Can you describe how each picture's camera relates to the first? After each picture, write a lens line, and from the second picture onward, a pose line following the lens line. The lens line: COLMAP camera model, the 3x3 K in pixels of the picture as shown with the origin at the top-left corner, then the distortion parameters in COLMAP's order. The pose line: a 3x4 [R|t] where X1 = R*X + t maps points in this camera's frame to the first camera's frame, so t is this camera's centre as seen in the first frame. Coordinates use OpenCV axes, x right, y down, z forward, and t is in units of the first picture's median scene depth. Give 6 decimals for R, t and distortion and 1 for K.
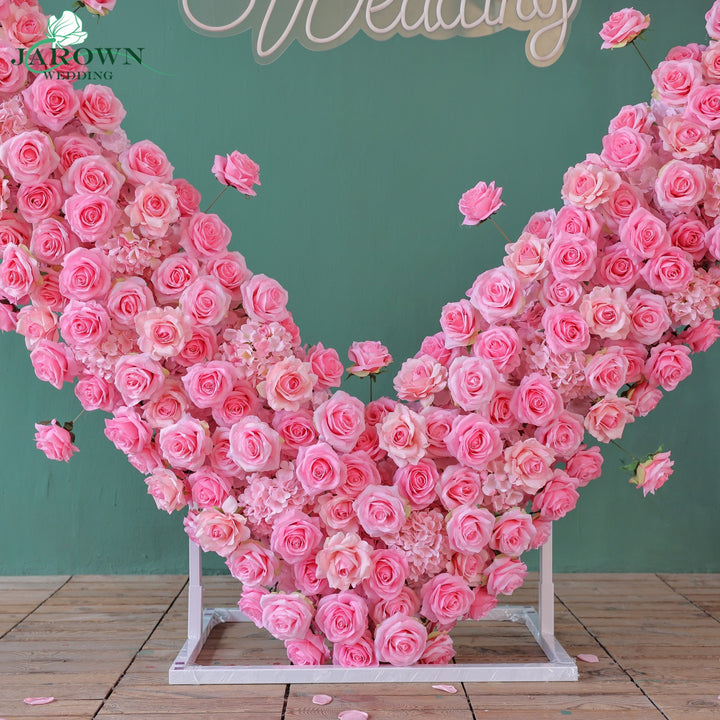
lens RADIAL K [[1086.3, 0, 362.7], [0, 1086.3, 360.7], [0, 0, 1]] dist [0.003078, 0.040127]
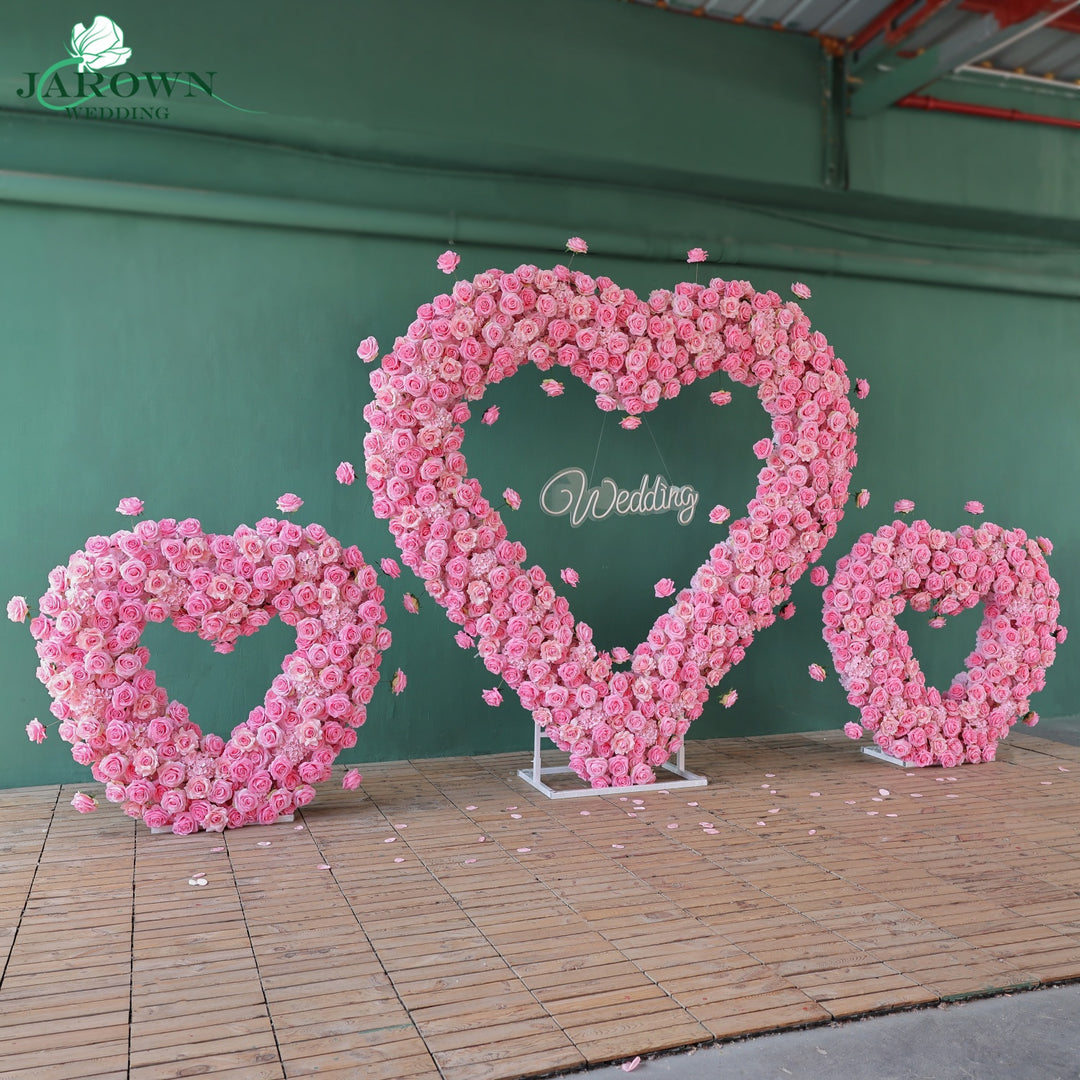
lens RADIAL K [[1107.3, 0, 552.2], [0, 1107.3, 539.4], [0, 0, 1]] dist [0.001565, -0.006296]
pose [[0.944531, 0.000495, 0.328423, -0.948306], [-0.003539, 0.999956, 0.008671, -0.281414], [-0.328404, -0.009353, 0.944491, -1.238113]]
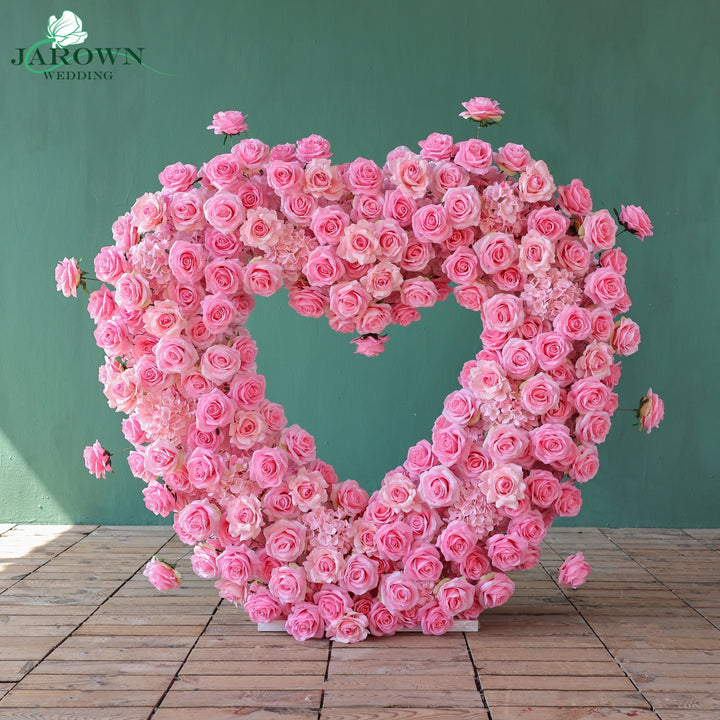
lens RADIAL K [[821.7, 0, 359.9], [0, 821.7, 360.0], [0, 0, 1]] dist [0.002756, 0.003780]
pose [[0.999299, -0.002306, -0.037369, -0.817311], [0.002605, 0.999965, 0.007965, -0.038852], [0.037349, -0.008056, 0.999270, -0.003825]]
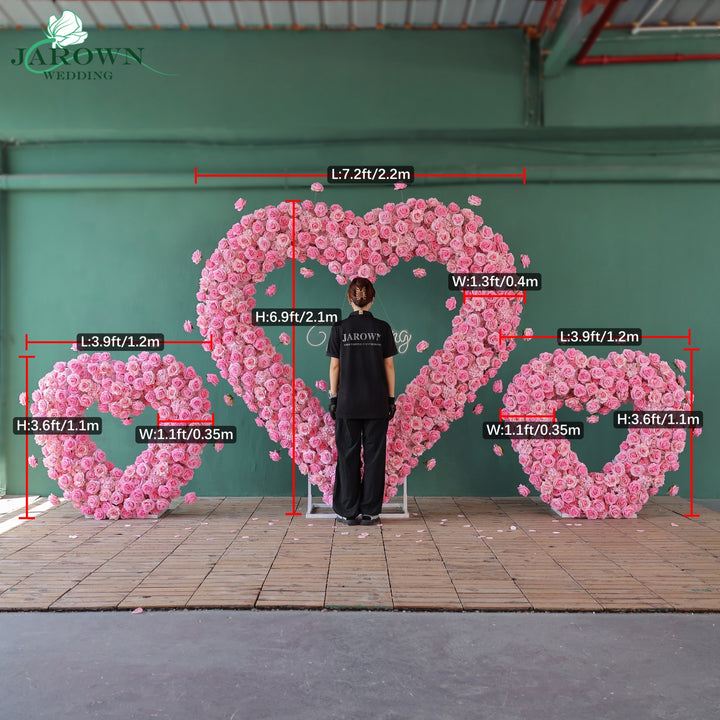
lens RADIAL K [[784.8, 0, 359.8], [0, 784.8, 394.4], [0, 0, 1]] dist [-0.005448, -0.000107]
pose [[0.999781, -0.006866, -0.019777, 0.076679], [0.007486, 0.999477, 0.031469, -0.236553], [0.019550, -0.031610, 0.999309, -1.825674]]
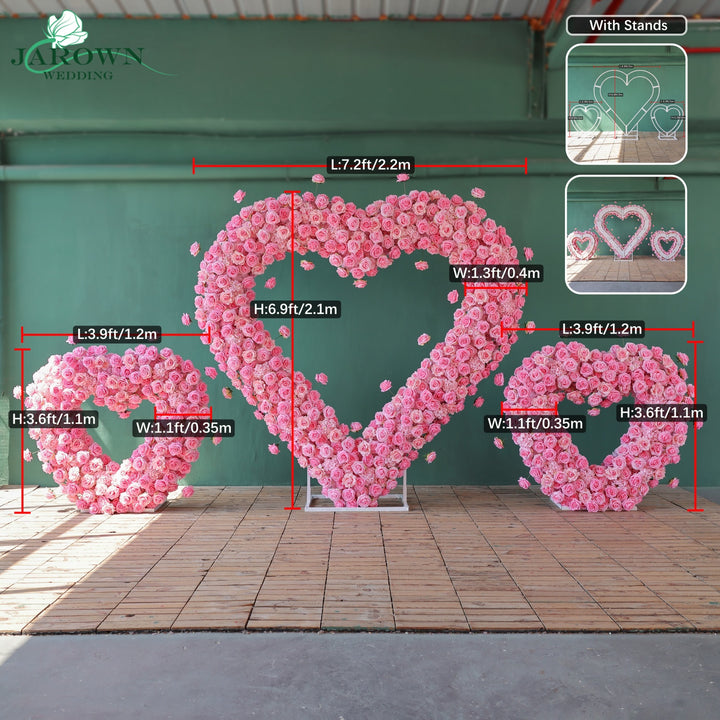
lens RADIAL K [[735.0, 0, 360.1], [0, 735.0, 359.9], [0, 0, 1]] dist [-0.000952, -0.004172]
pose [[0.999805, -0.003886, -0.019352, 0.072793], [0.004129, 0.999913, 0.012549, -0.279348], [0.019301, -0.012627, 0.999734, -1.622073]]
